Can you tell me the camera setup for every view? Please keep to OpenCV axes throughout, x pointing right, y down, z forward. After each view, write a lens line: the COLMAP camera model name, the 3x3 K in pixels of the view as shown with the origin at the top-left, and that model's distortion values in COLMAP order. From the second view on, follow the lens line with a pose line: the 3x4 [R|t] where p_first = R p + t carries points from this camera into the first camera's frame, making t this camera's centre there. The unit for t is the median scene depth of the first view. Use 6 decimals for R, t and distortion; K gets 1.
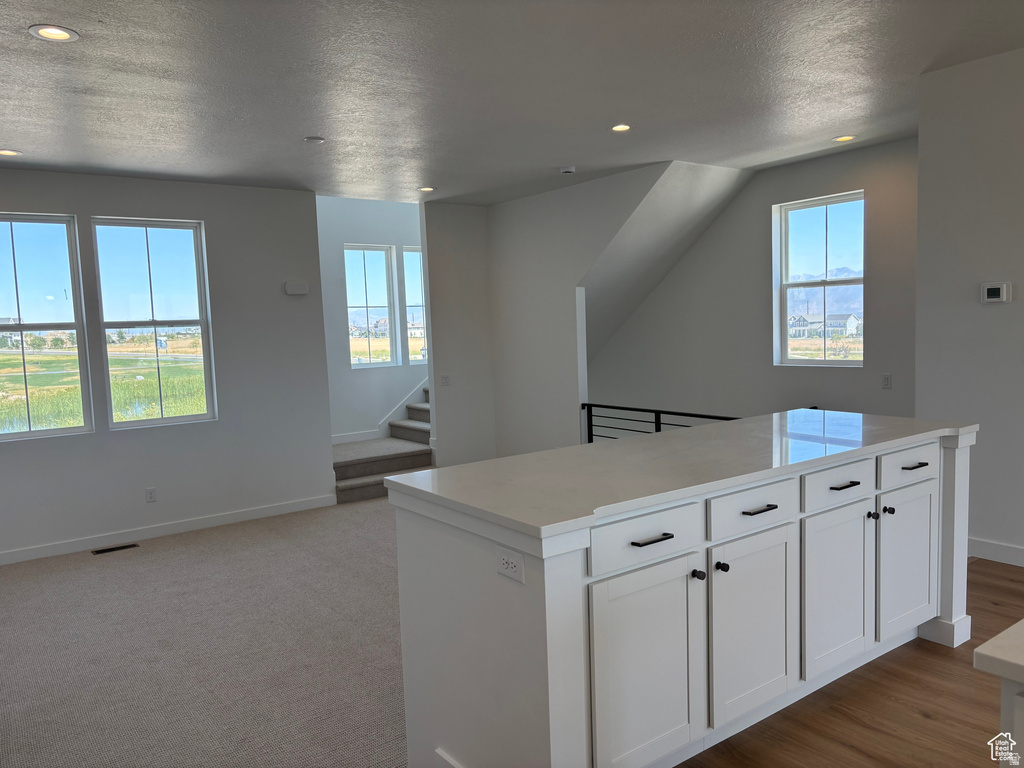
lens RADIAL K [[766.2, 0, 511.0], [0, 766.2, 389.5], [0, 0, 1]] dist [0.007298, -0.004704]
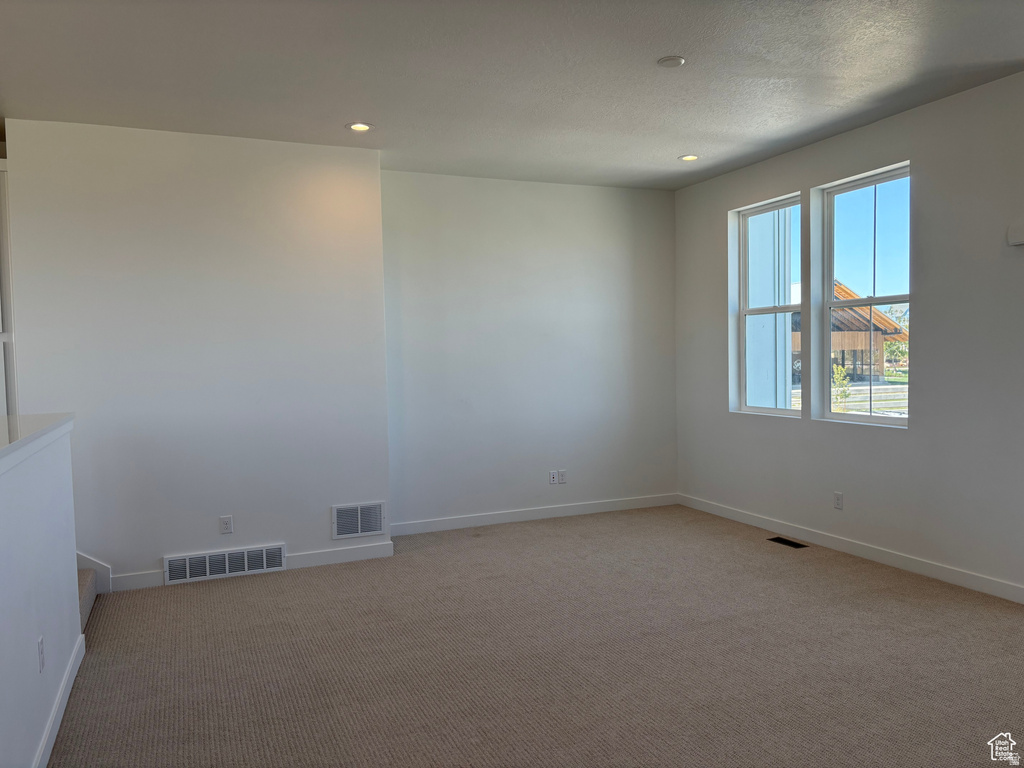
lens RADIAL K [[766.2, 0, 511.0], [0, 766.2, 389.5], [0, 0, 1]] dist [0.007298, -0.004704]
pose [[-0.226984, 0.087668, -0.969945, 0.418585], [-0.052302, 0.993406, 0.102028, -0.053279], [0.972493, 0.073889, -0.220902, 0.778940]]
